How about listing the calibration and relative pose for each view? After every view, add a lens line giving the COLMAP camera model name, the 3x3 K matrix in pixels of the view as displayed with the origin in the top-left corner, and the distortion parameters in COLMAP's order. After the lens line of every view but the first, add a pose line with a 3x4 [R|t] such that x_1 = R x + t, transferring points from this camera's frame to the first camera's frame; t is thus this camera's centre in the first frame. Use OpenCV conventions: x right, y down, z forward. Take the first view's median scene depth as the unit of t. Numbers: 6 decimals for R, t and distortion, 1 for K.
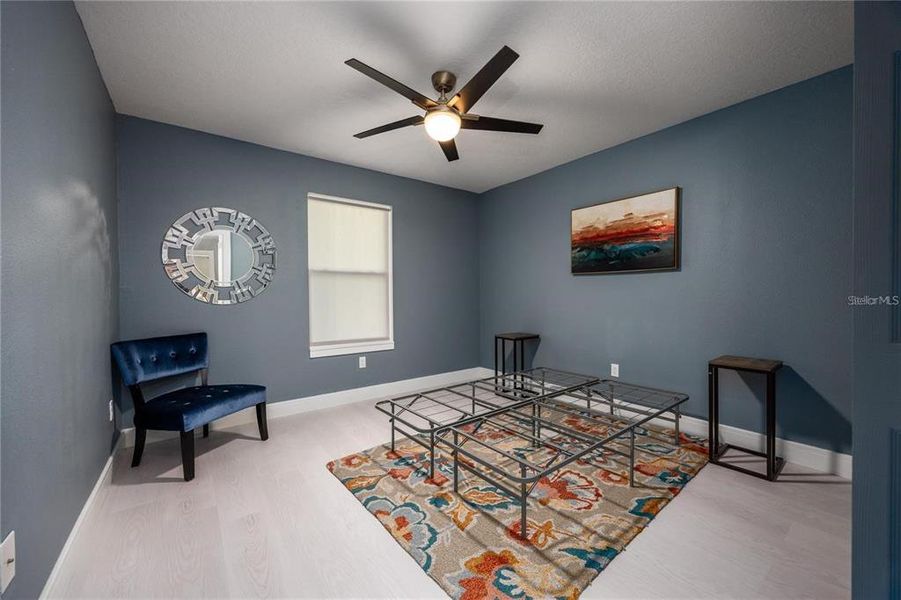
lens RADIAL K [[348.7, 0, 451.9], [0, 348.7, 294.8], [0, 0, 1]] dist [0.000062, 0.000013]
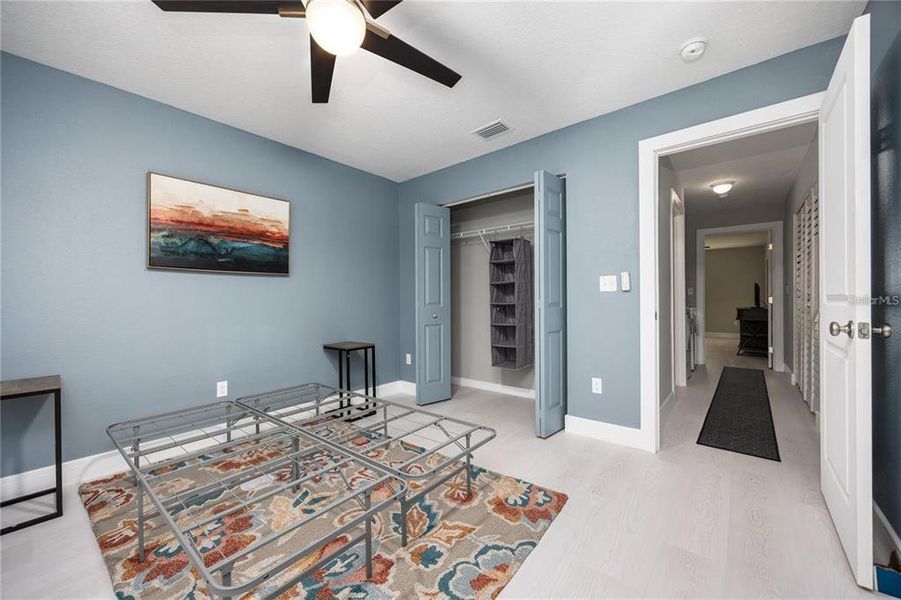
lens RADIAL K [[348.7, 0, 451.9], [0, 348.7, 294.8], [0, 0, 1]] dist [0.000062, 0.000013]
pose [[-0.222263, 0.017935, 0.974822, -0.570897], [0.013374, 0.999793, -0.015345, 0.012883], [-0.974895, 0.009627, -0.222457, 0.778096]]
